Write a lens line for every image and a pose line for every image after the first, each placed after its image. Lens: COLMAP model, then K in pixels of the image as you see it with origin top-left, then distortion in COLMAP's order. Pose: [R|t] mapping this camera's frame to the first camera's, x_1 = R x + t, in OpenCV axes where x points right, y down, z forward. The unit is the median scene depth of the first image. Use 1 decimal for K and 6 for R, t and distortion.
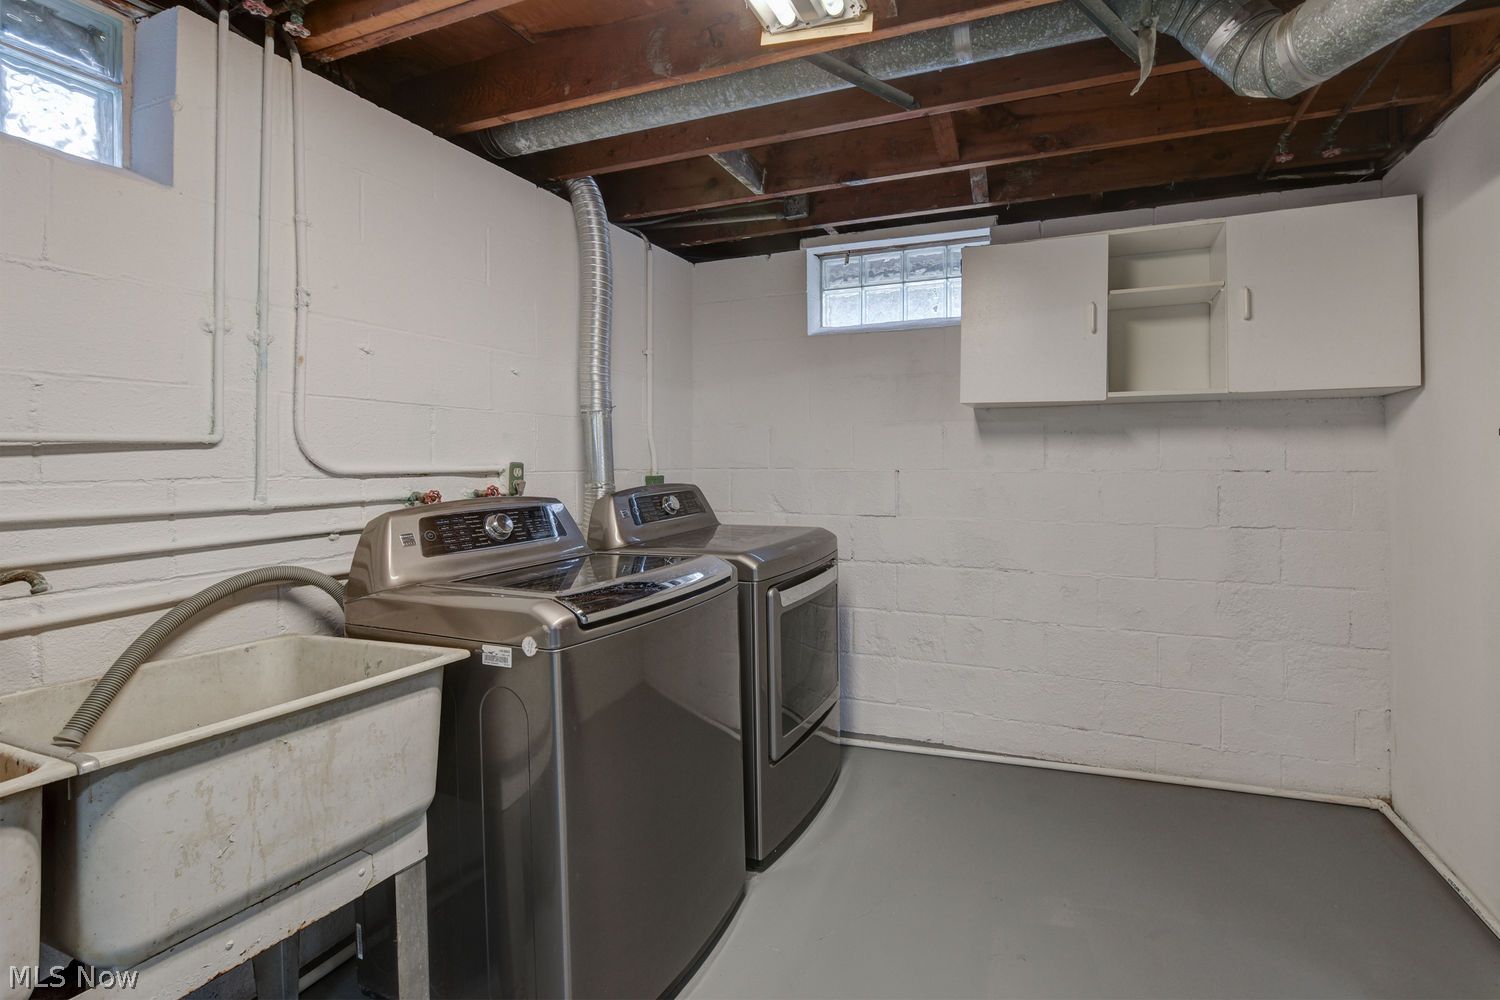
lens RADIAL K [[702.9, 0, 753.0], [0, 702.9, 470.1], [0, 0, 1]] dist [-0.038085, -0.000131]
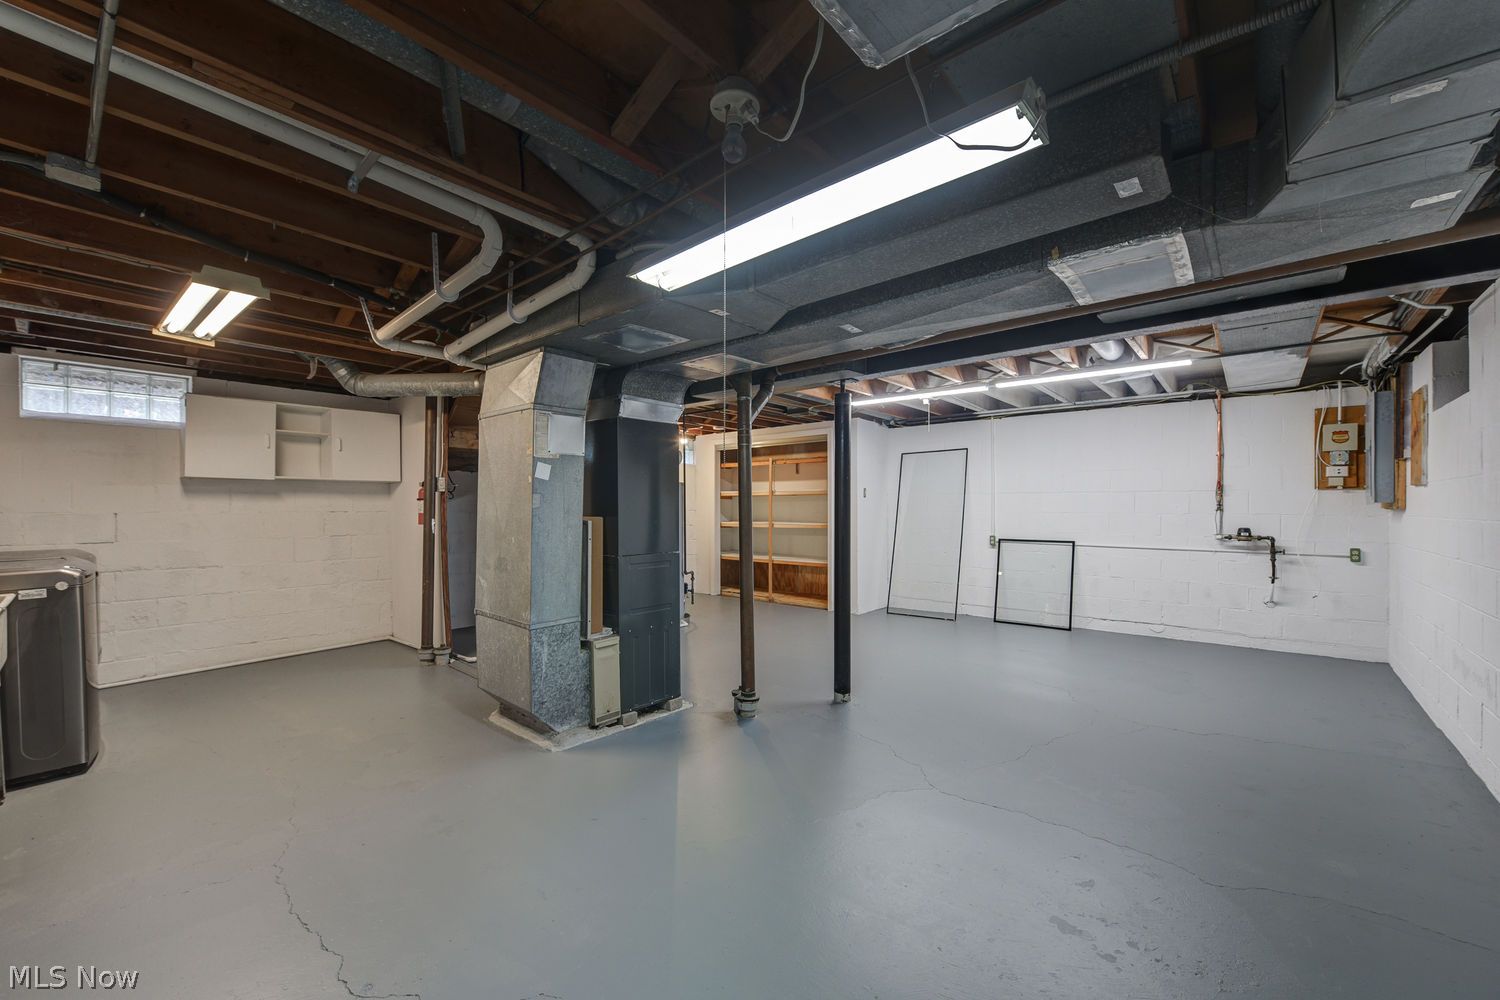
lens RADIAL K [[594.0, 0, 748.5], [0, 594.0, 501.1], [0, 0, 1]] dist [0.001806, 0.000158]
pose [[0.292269, 0.010140, 0.956282, -0.803795], [0.013636, 0.999798, -0.014769, 0.014285], [-0.956239, 0.017356, 0.292072, -0.925906]]
